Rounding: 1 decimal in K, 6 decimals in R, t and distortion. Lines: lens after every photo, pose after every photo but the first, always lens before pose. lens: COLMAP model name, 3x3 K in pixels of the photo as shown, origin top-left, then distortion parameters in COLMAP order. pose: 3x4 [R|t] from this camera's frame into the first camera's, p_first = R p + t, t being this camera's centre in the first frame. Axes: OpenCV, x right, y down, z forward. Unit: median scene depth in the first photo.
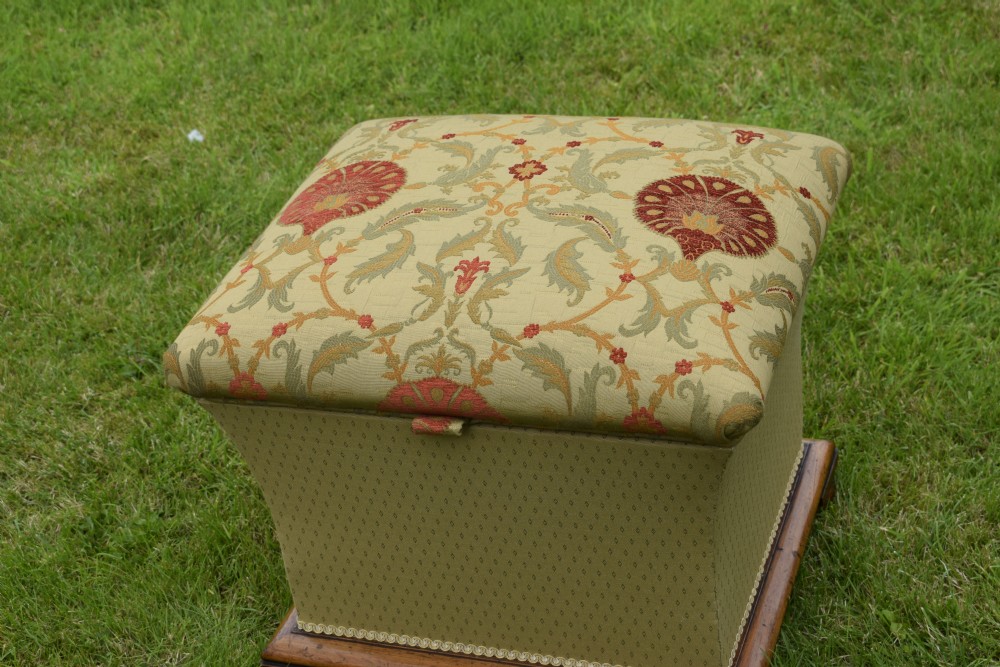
lens RADIAL K [[1860.3, 0, 515.4], [0, 1860.3, 325.1], [0, 0, 1]] dist [-0.031897, 0.000000]
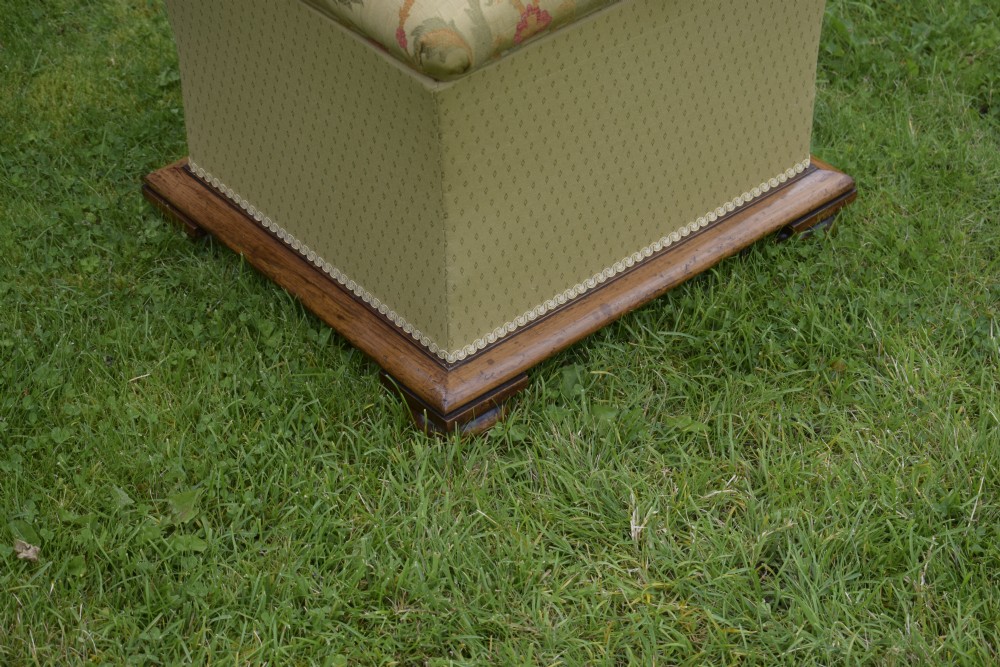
lens RADIAL K [[2253.4, 0, 505.6], [0, 2253.4, 335.8], [0, 0, 1]] dist [-0.029841, 0.000000]
pose [[0.505749, -0.445333, 0.738848, -0.949381], [0.412489, 0.877042, 0.246275, -0.096575], [-0.757675, 0.180213, 0.627257, 0.388915]]
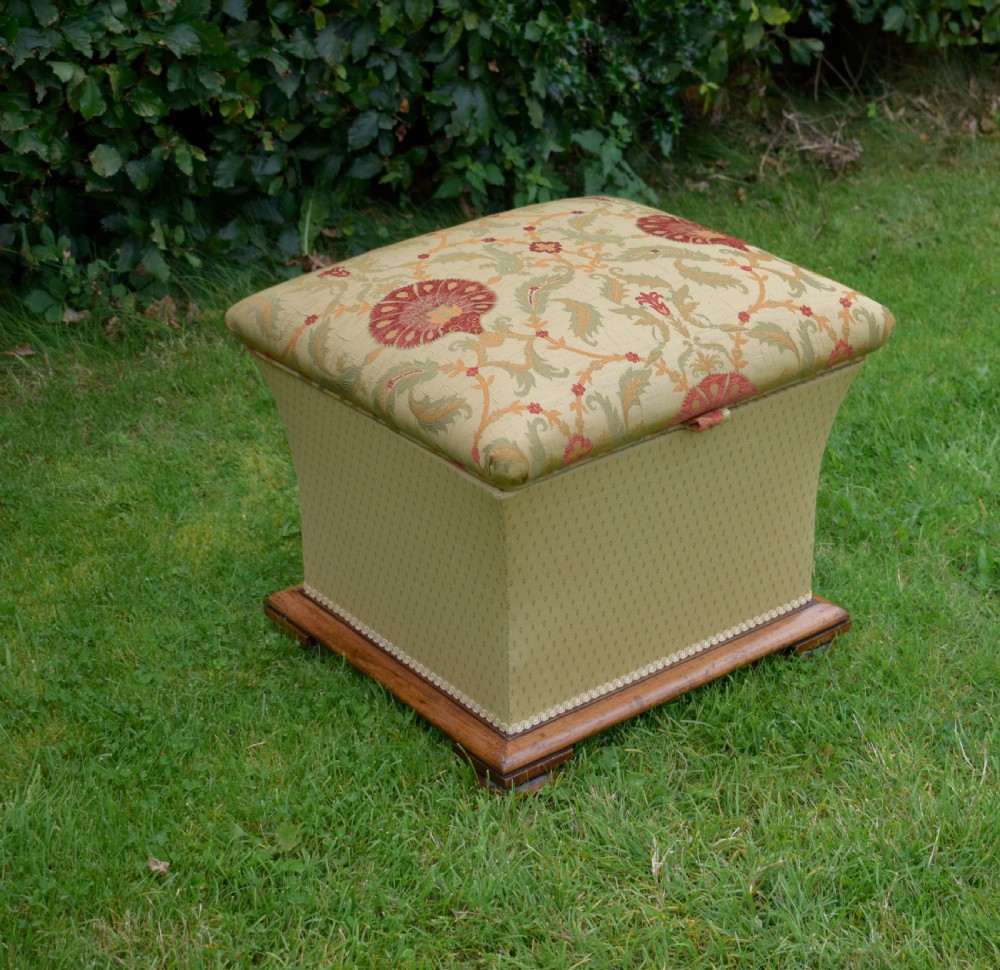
lens RADIAL K [[2194.8, 0, 607.7], [0, 2194.8, 512.9], [0, 0, 1]] dist [-0.007552, 0.000000]
pose [[0.512575, -0.284245, 0.810229, -1.162587], [0.392338, 0.916883, 0.073457, -0.018610], [-0.763765, 0.280231, 0.581492, 0.248730]]
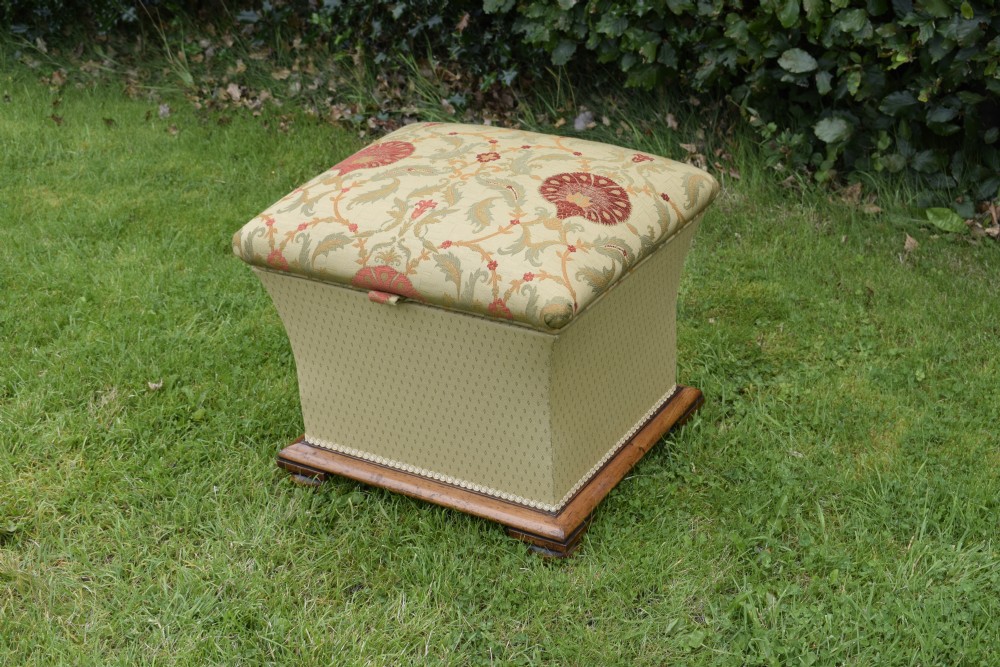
lens RADIAL K [[1673.2, 0, 508.8], [0, 1673.2, 328.6], [0, 0, 1]] dist [-0.016182, 0.000000]
pose [[0.973987, 0.156708, -0.163682, 0.283537], [-0.165585, 0.985301, -0.041996, 0.116122], [0.154695, 0.068007, 0.985619, -0.358866]]
